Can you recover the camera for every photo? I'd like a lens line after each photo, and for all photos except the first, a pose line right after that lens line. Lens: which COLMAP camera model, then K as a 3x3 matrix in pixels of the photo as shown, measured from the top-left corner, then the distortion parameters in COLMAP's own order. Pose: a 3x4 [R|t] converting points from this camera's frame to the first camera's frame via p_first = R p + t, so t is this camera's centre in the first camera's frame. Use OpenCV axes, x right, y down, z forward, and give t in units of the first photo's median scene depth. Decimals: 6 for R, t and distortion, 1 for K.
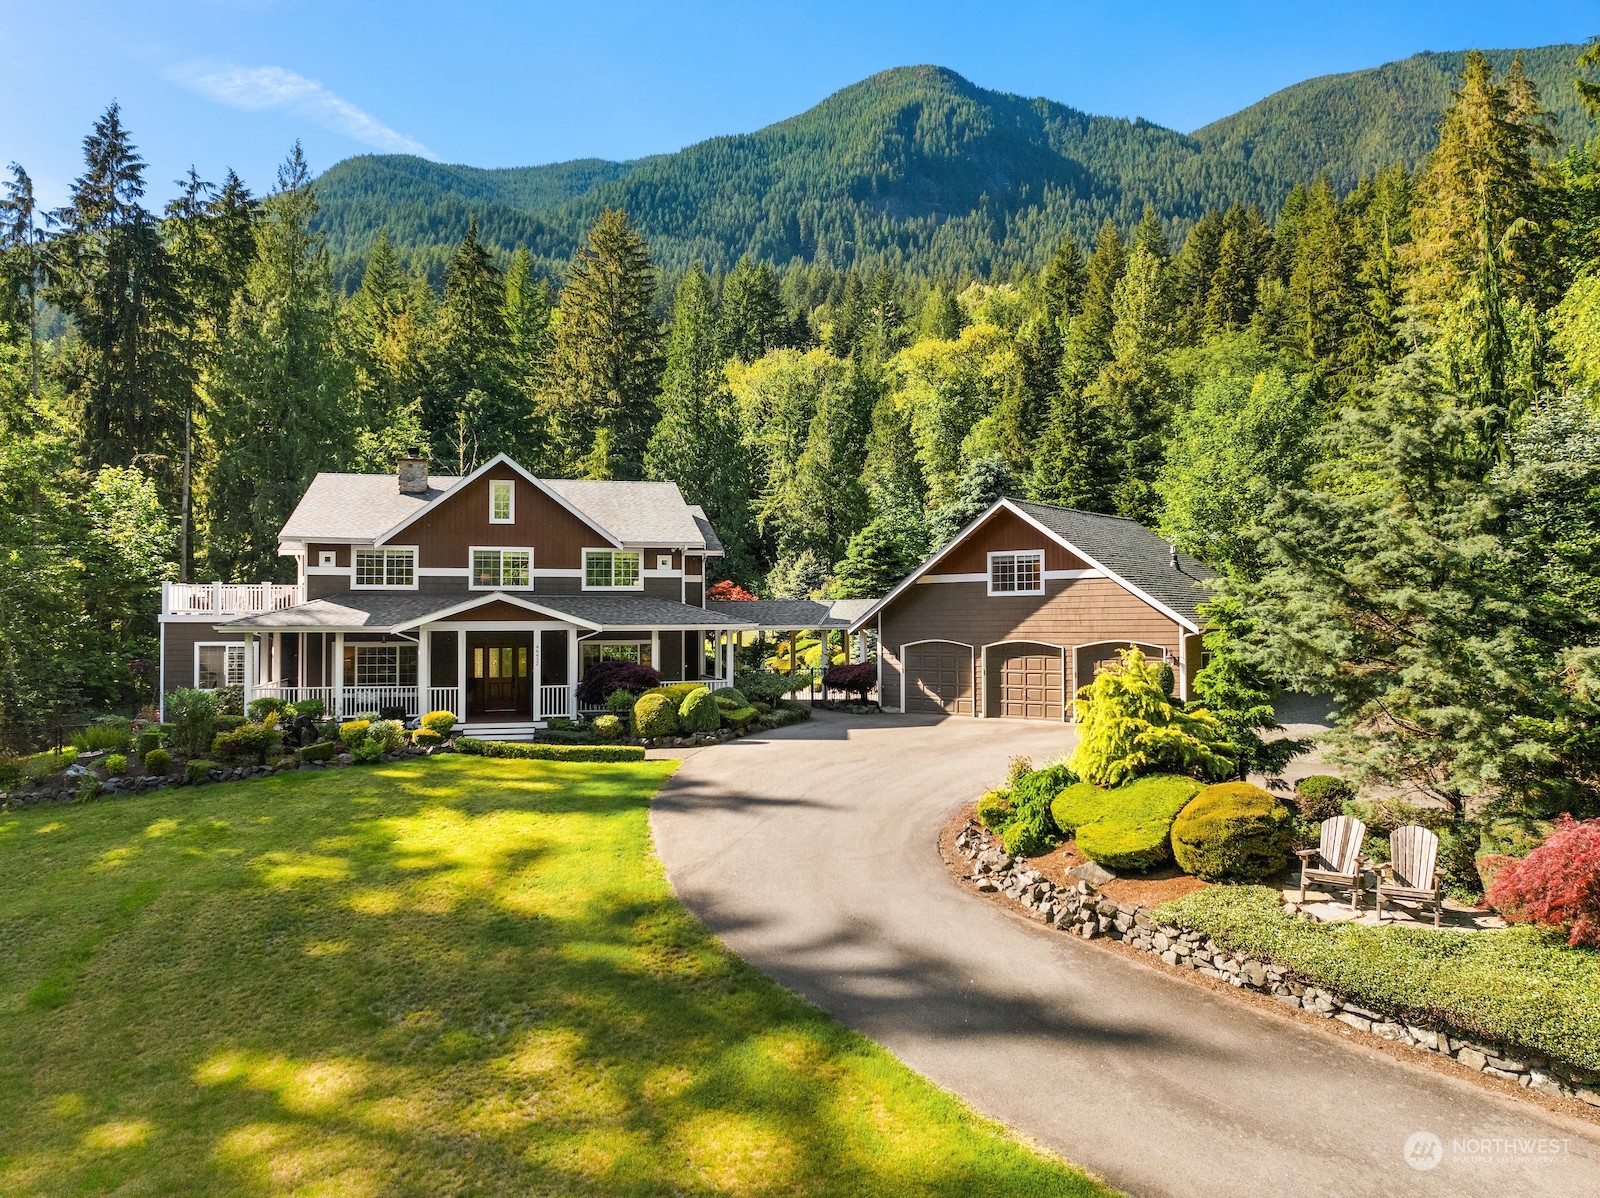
lens RADIAL K [[1115.5, 0, 799.8], [0, 1115.5, 601.1], [0, 0, 1]] dist [-0.000801, 0.001189]
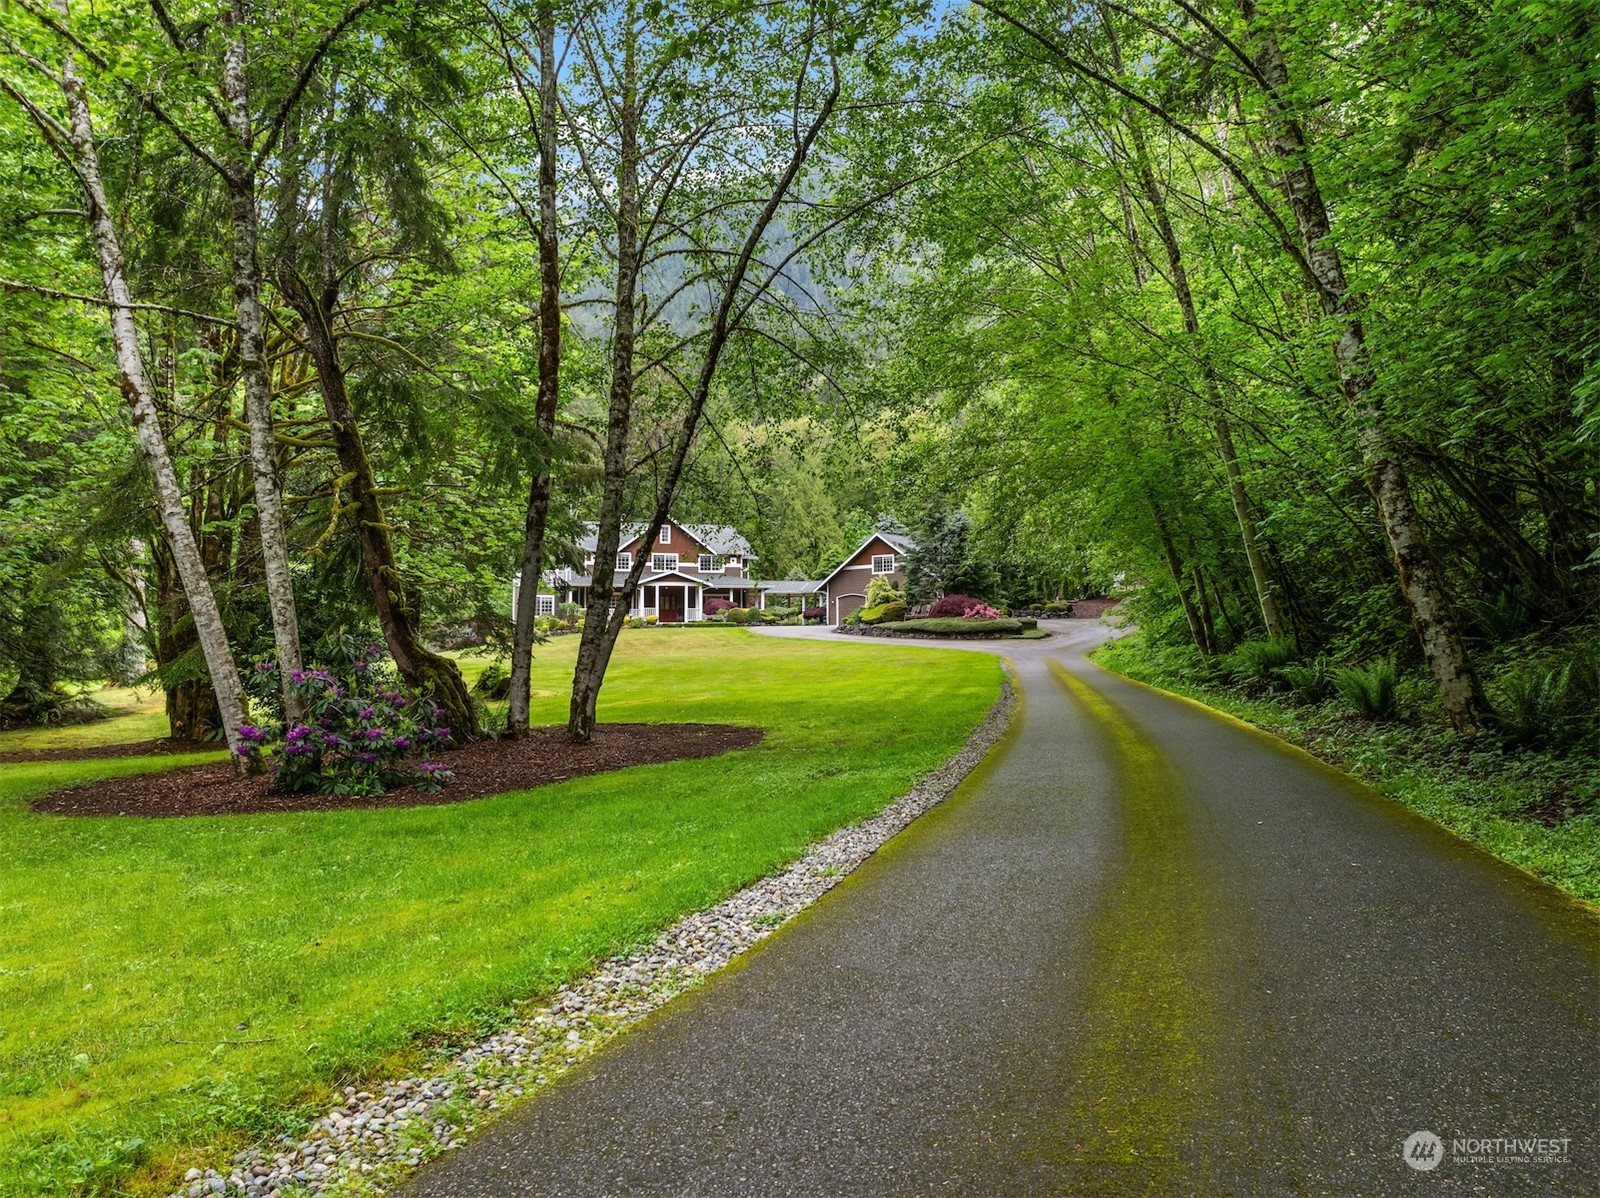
lens RADIAL K [[1115.5, 0, 796.2], [0, 1115.5, 599.4], [0, 0, 1]] dist [-0.000801, 0.001189]
pose [[0.999994, 0.000090, 0.003500, 0.000477], [0.000023, 0.999481, -0.032203, 0.120879], [-0.003501, 0.032202, 0.999475, -1.318423]]
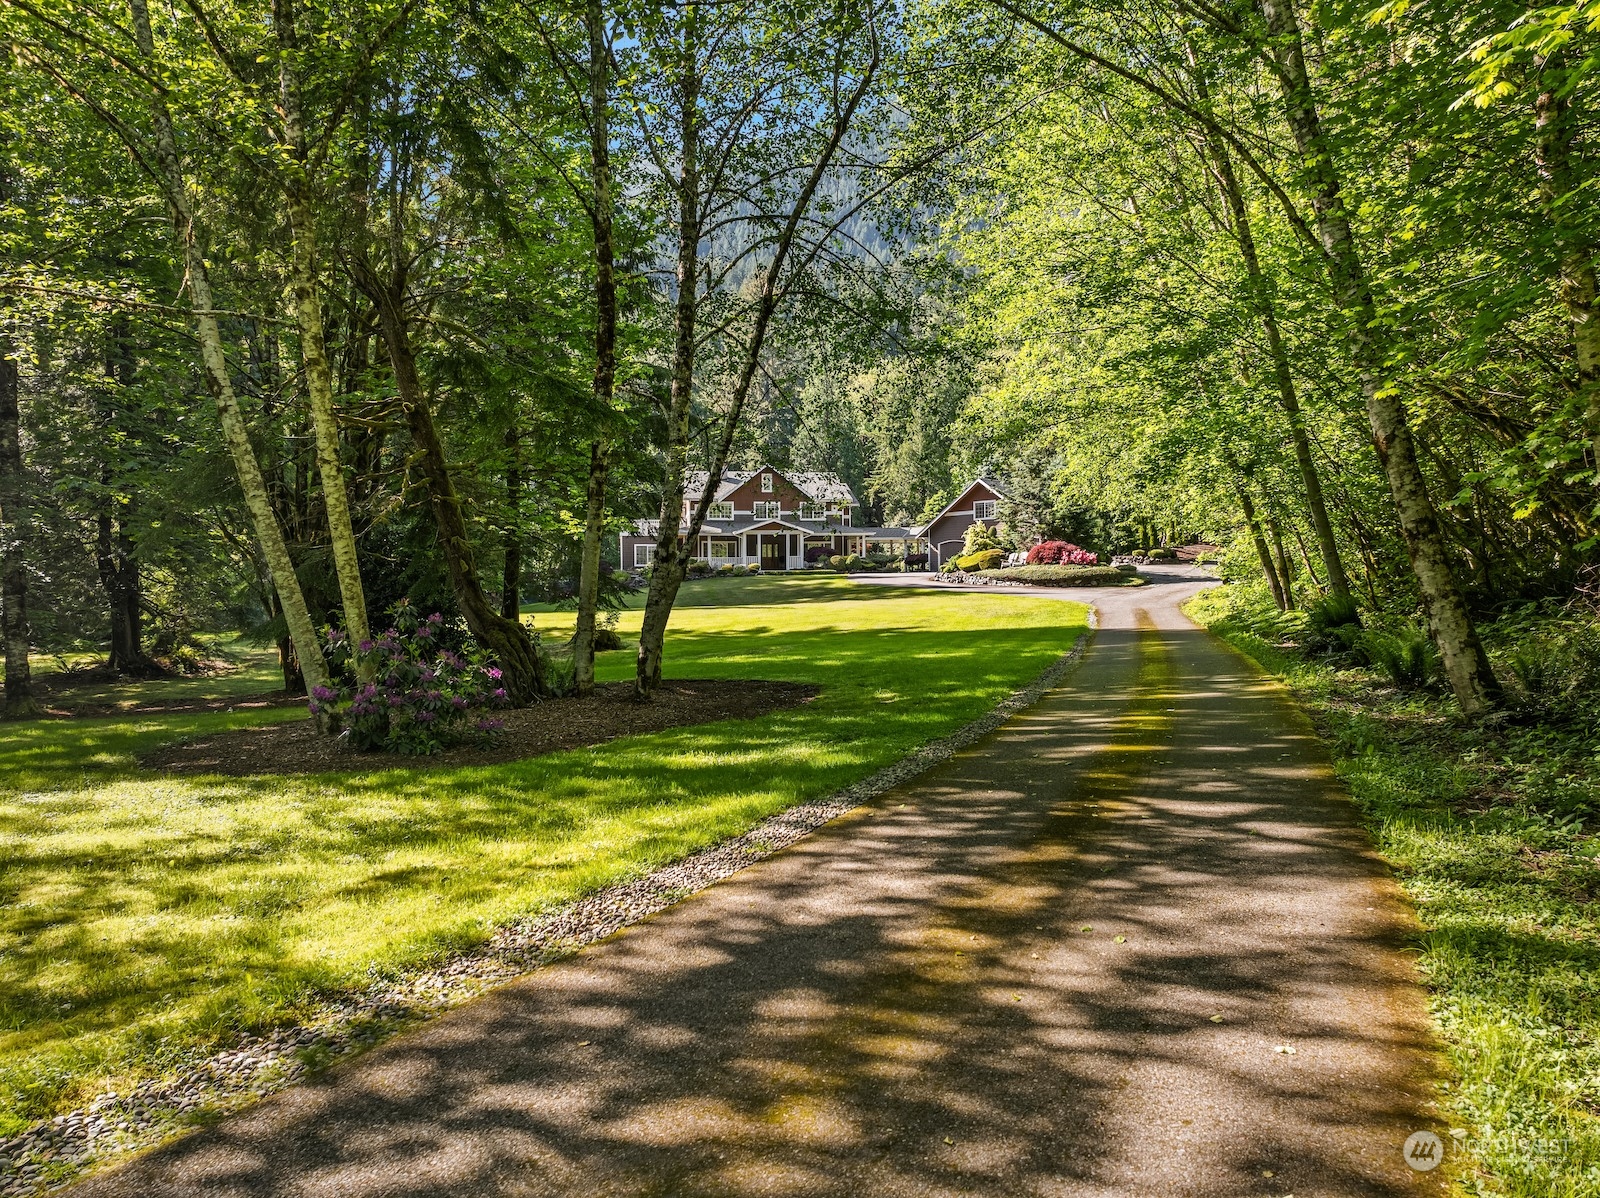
lens RADIAL K [[1115.5, 0, 797.2], [0, 1115.5, 597.5], [0, 0, 1]] dist [-0.000801, 0.001189]
pose [[0.995155, -0.004381, -0.098220, 0.028321], [0.006076, 0.999837, 0.016974, 0.112246], [0.098129, -0.017489, 0.995020, -1.332122]]
